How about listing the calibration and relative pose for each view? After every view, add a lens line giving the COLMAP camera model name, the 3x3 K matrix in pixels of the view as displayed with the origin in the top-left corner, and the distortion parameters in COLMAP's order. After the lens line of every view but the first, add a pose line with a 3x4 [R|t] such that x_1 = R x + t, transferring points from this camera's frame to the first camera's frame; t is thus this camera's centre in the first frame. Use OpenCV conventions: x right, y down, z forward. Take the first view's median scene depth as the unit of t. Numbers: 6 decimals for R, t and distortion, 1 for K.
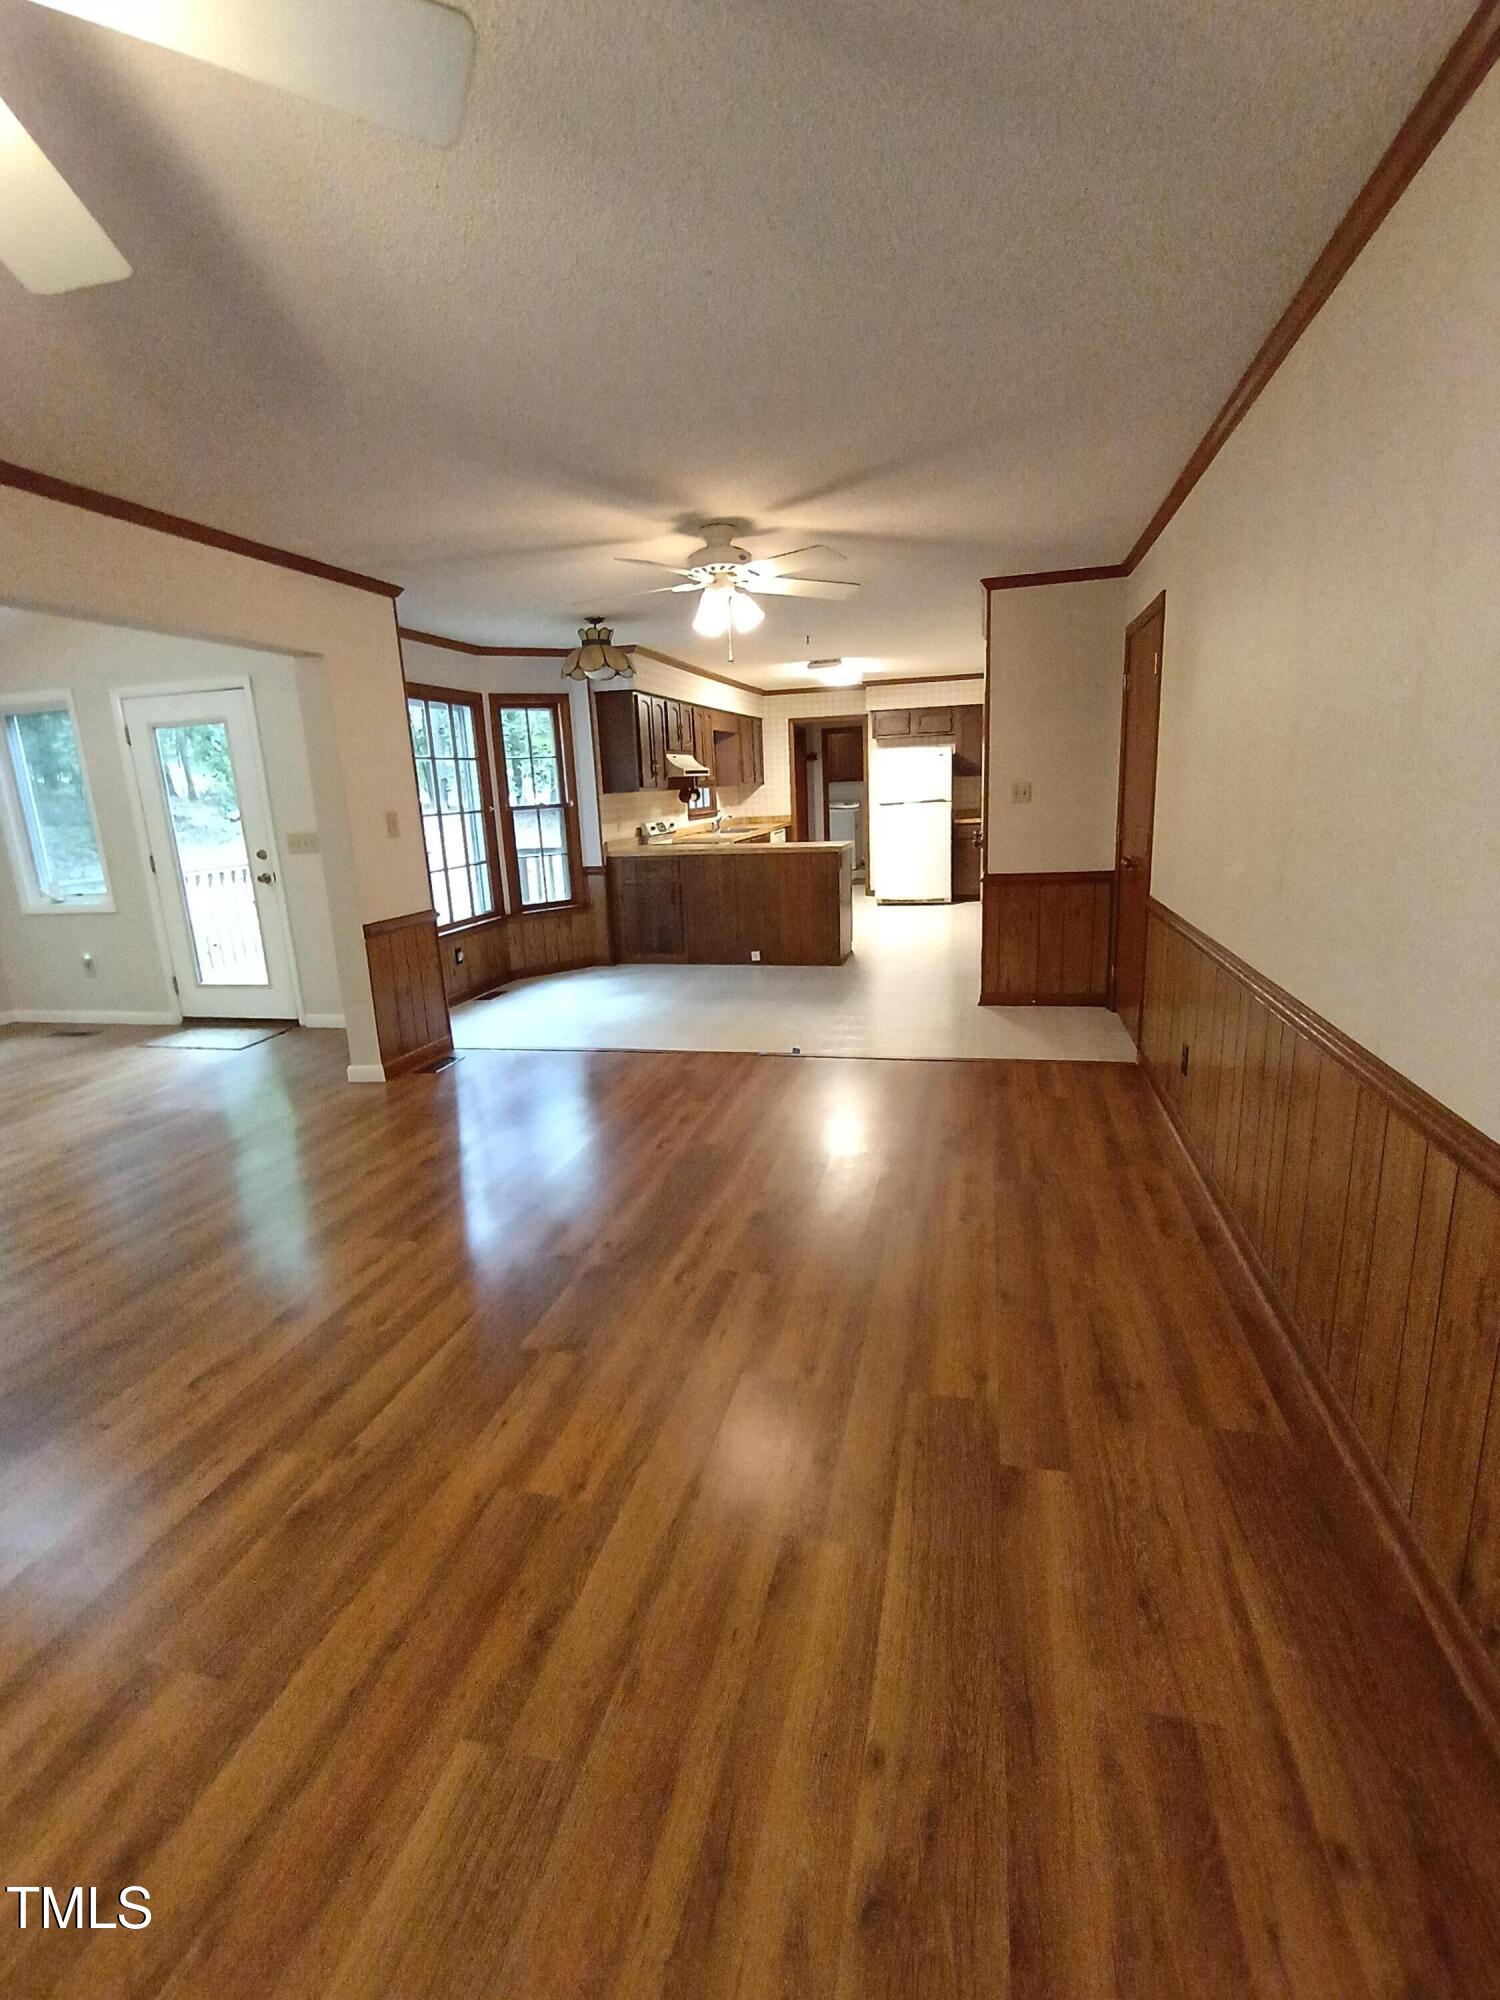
lens RADIAL K [[933.2, 0, 750.0], [0, 933.2, 1000.0], [0, 0, 1]] dist [-0.000390, -0.000081]
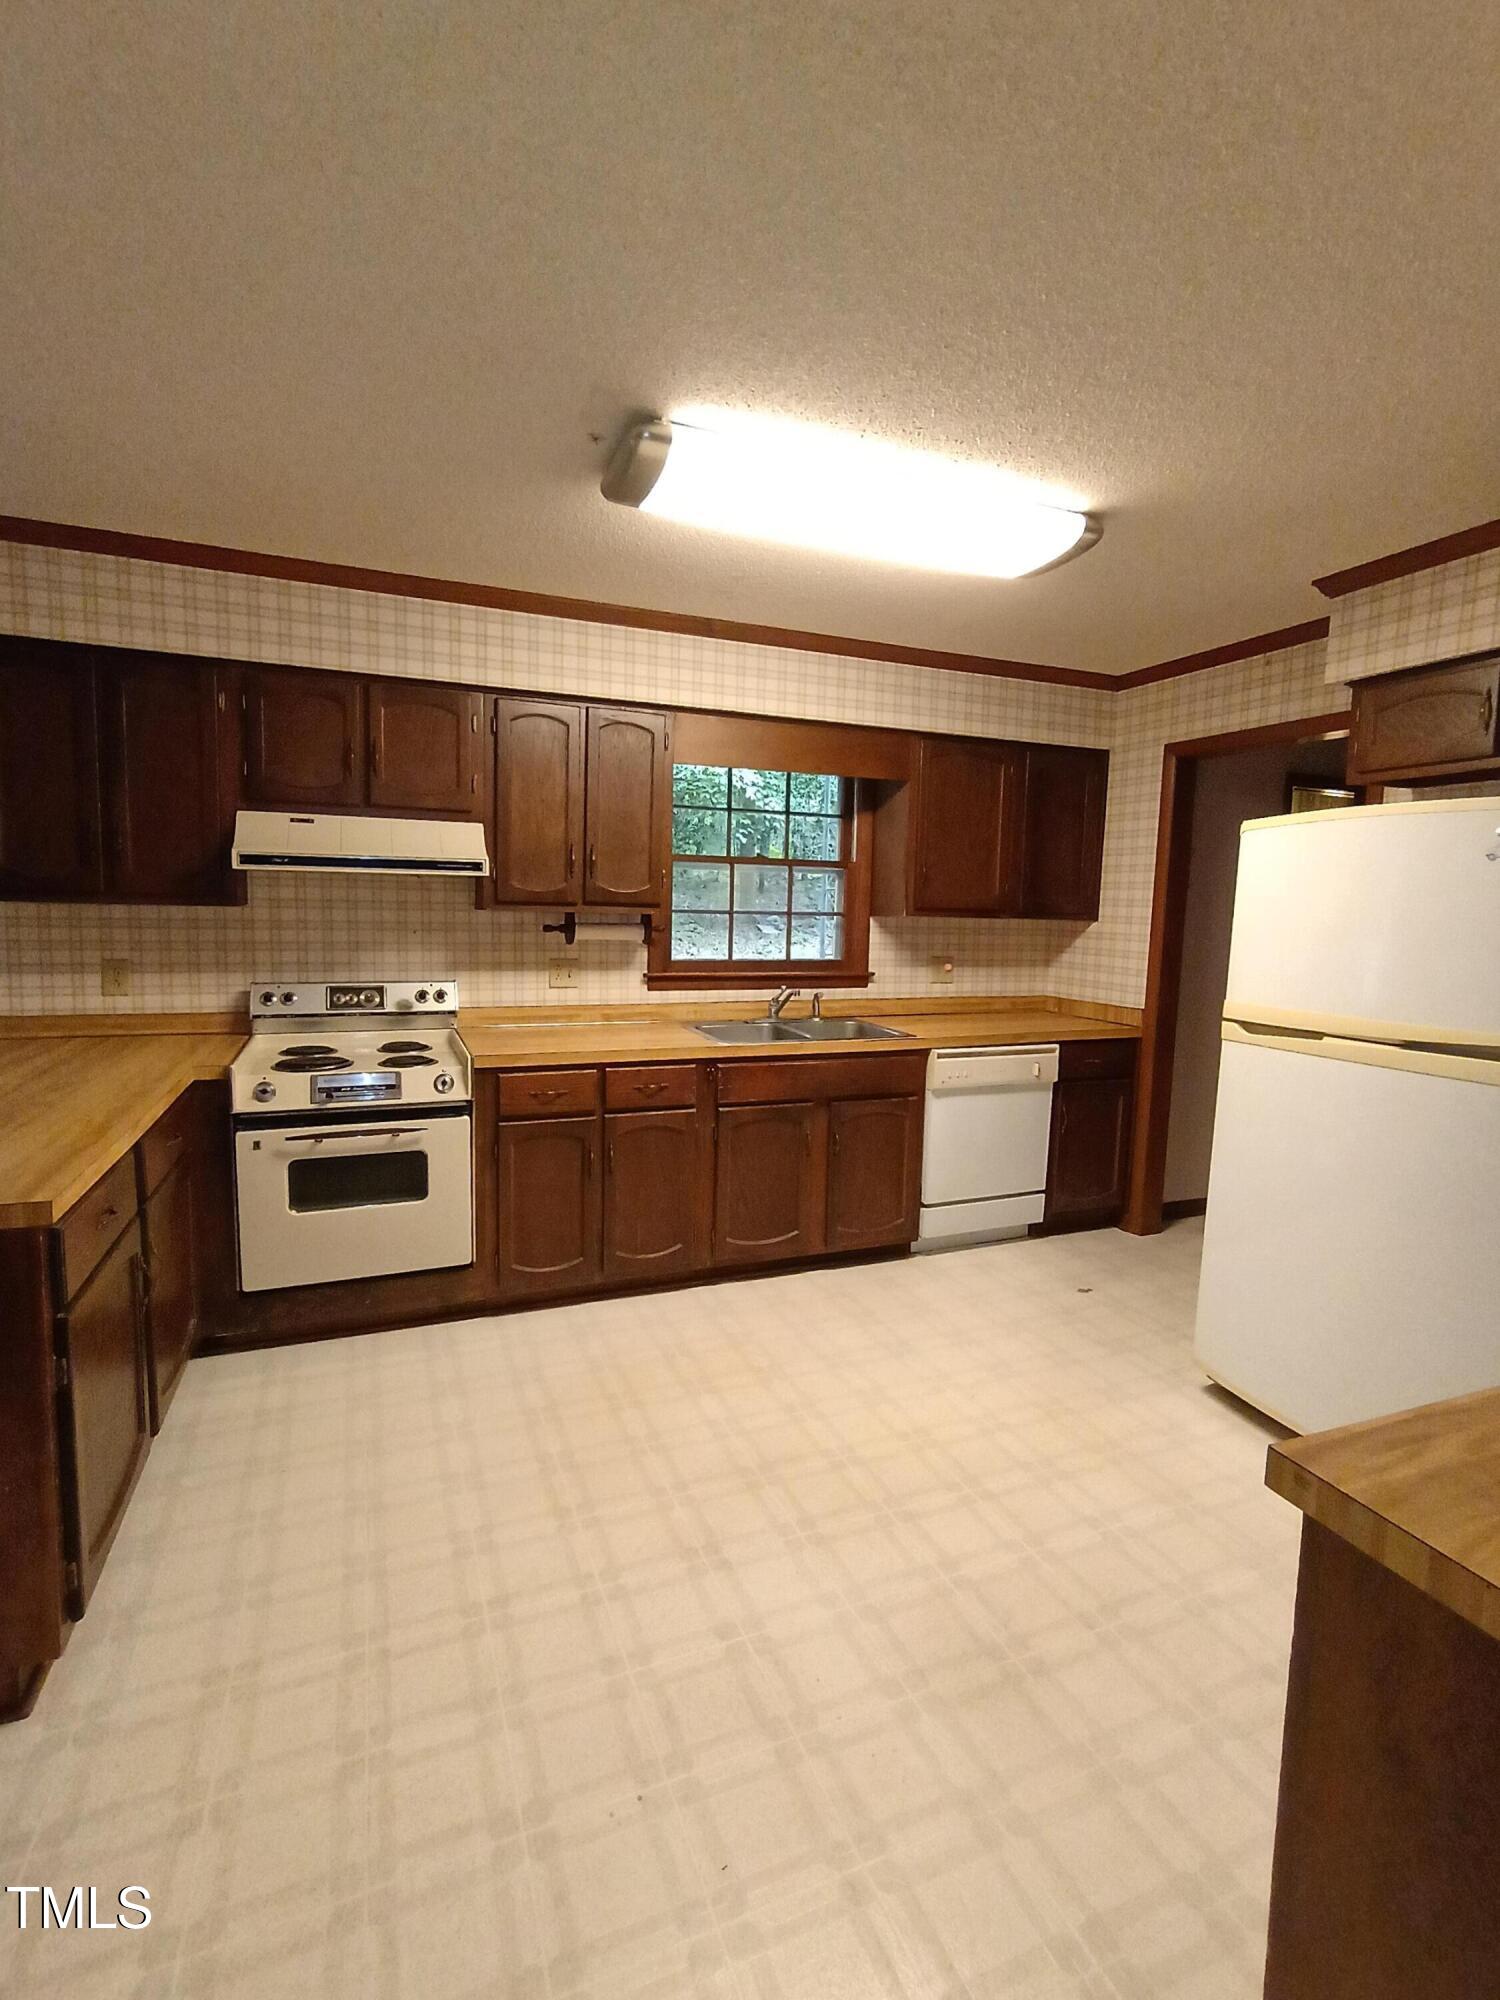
lens RADIAL K [[933.2, 0, 750.0], [0, 933.2, 1000.0], [0, 0, 1]] dist [-0.000390, -0.000081]
pose [[0.589604, 0.153803, -0.792914, 0.268843], [-0.232295, 0.972515, 0.015908, -0.183735], [0.773567, 0.174811, 0.609126, 0.702825]]
